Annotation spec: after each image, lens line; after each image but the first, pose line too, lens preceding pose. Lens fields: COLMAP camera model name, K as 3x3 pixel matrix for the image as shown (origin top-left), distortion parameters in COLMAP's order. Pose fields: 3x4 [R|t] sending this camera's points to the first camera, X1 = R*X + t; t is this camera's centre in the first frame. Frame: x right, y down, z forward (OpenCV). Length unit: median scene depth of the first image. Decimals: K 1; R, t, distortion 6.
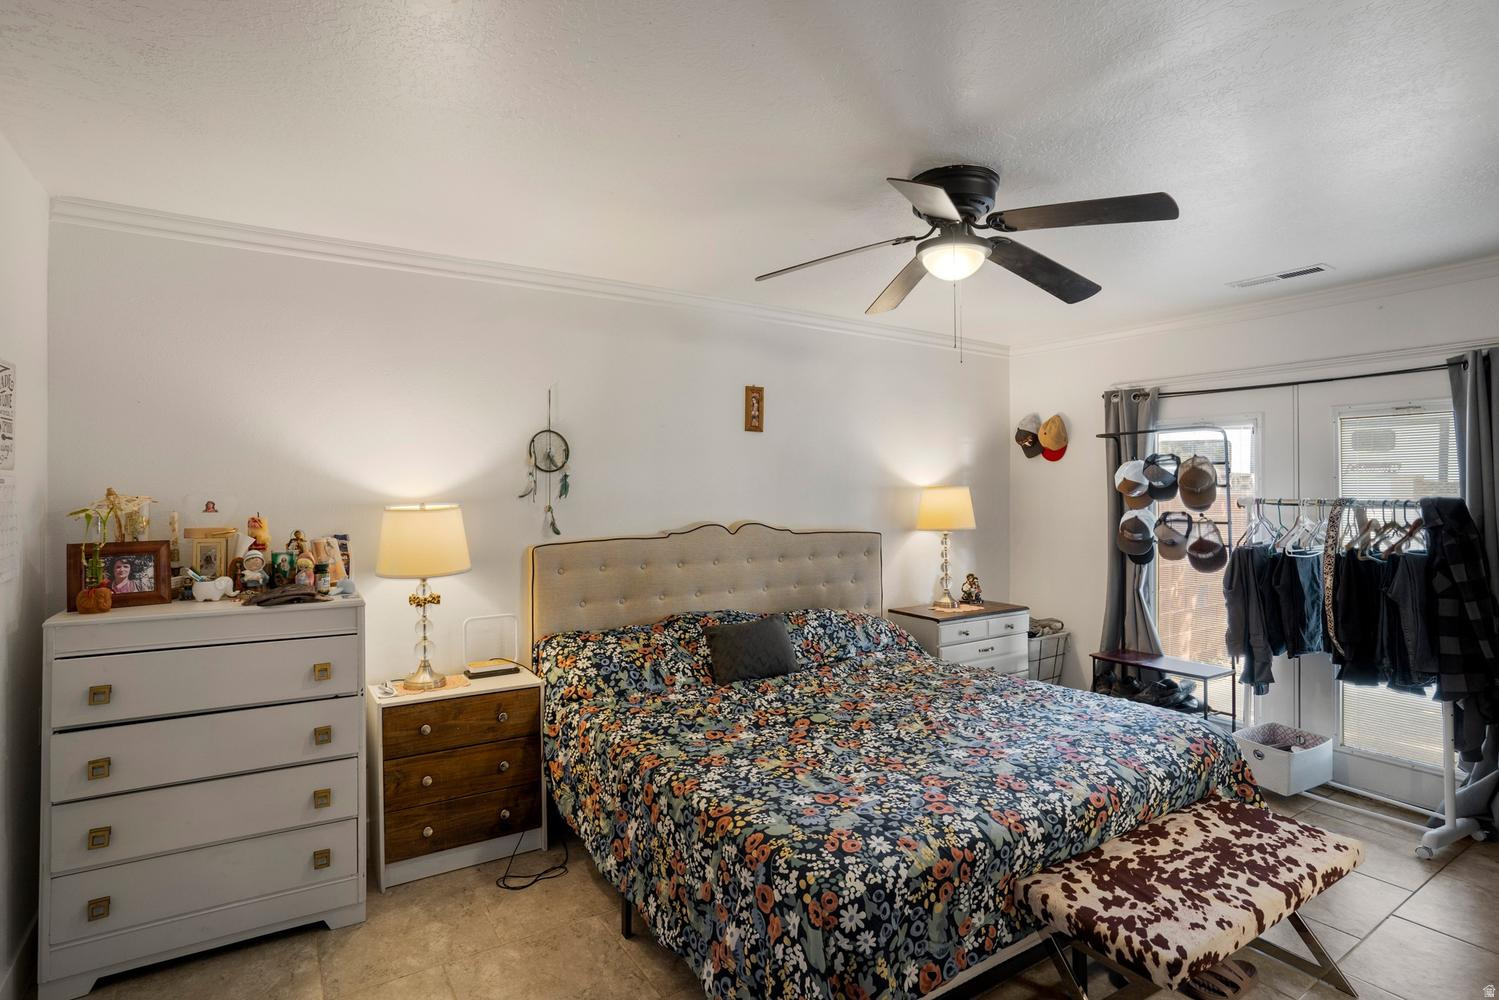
lens RADIAL K [[747.0, 0, 747.9], [0, 747.0, 493.6], [0, 0, 1]] dist [-0.055119, 0.017859]
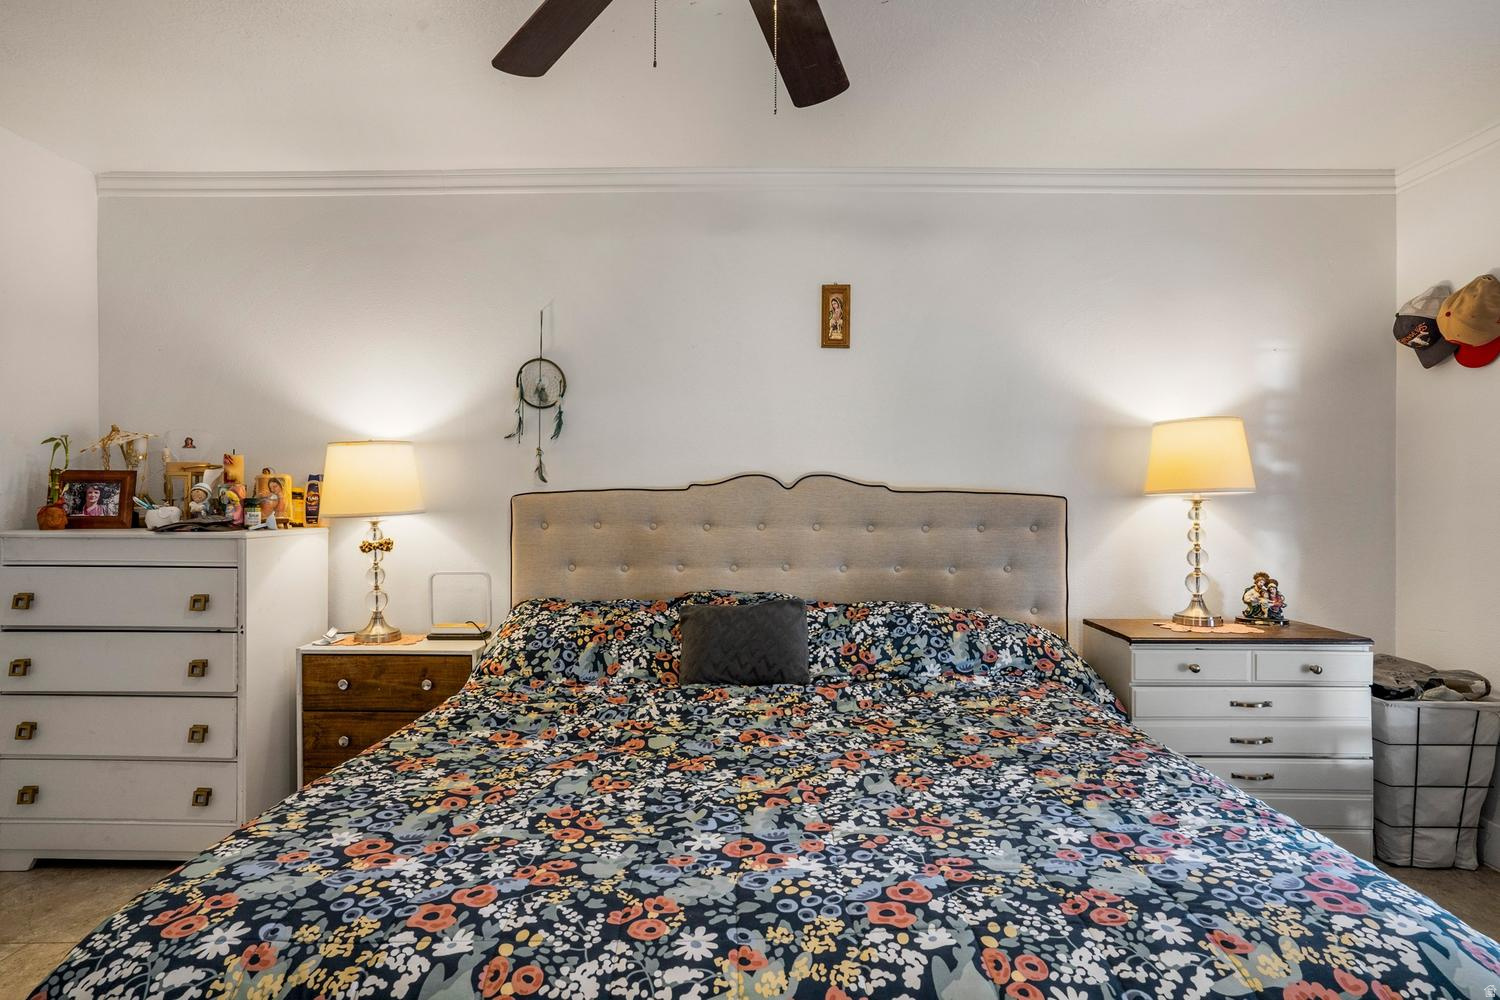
lens RADIAL K [[816.9, 0, 635.5], [0, 816.9, 488.6], [0, 0, 1]] dist [-0.031904, 0.015193]
pose [[0.829798, 0.004863, -0.558042, 0.347559], [-0.003995, 0.999988, 0.002774, 0.061061], [0.558049, -0.000072, 0.829808, 0.302804]]
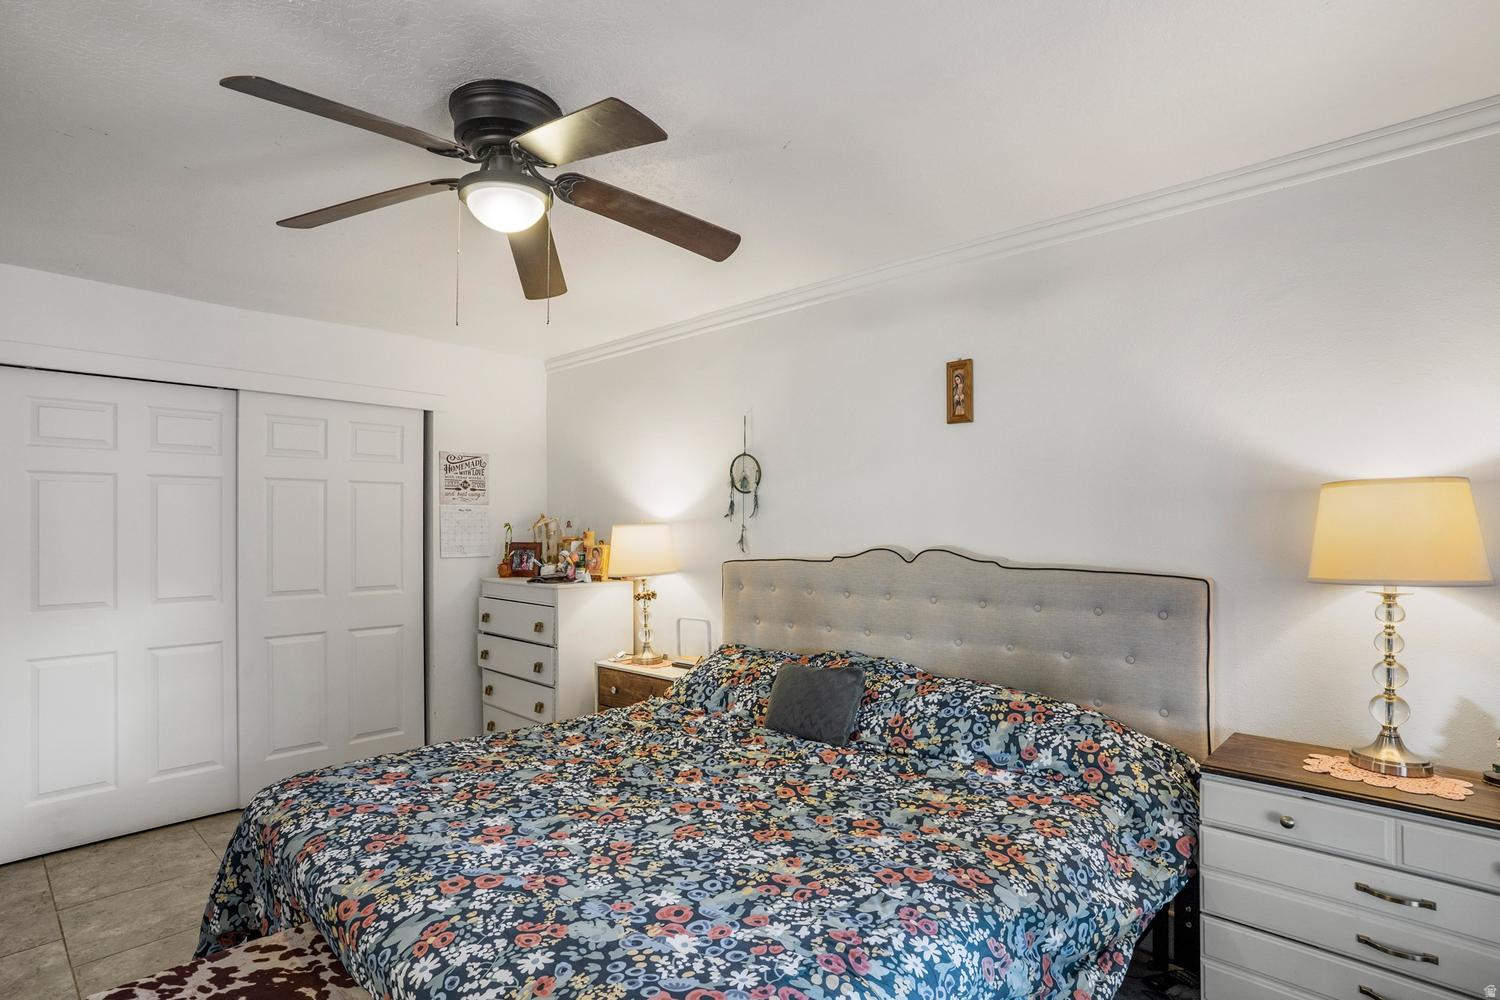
lens RADIAL K [[747.5, 0, 753.4], [0, 747.5, 508.3], [0, 0, 1]] dist [-0.055119, 0.017859]
pose [[0.253840, -0.012199, -0.967169, 0.794563], [0.019091, 0.999789, -0.007600, 0.001553], [0.967058, -0.016535, 0.254020, 0.760428]]
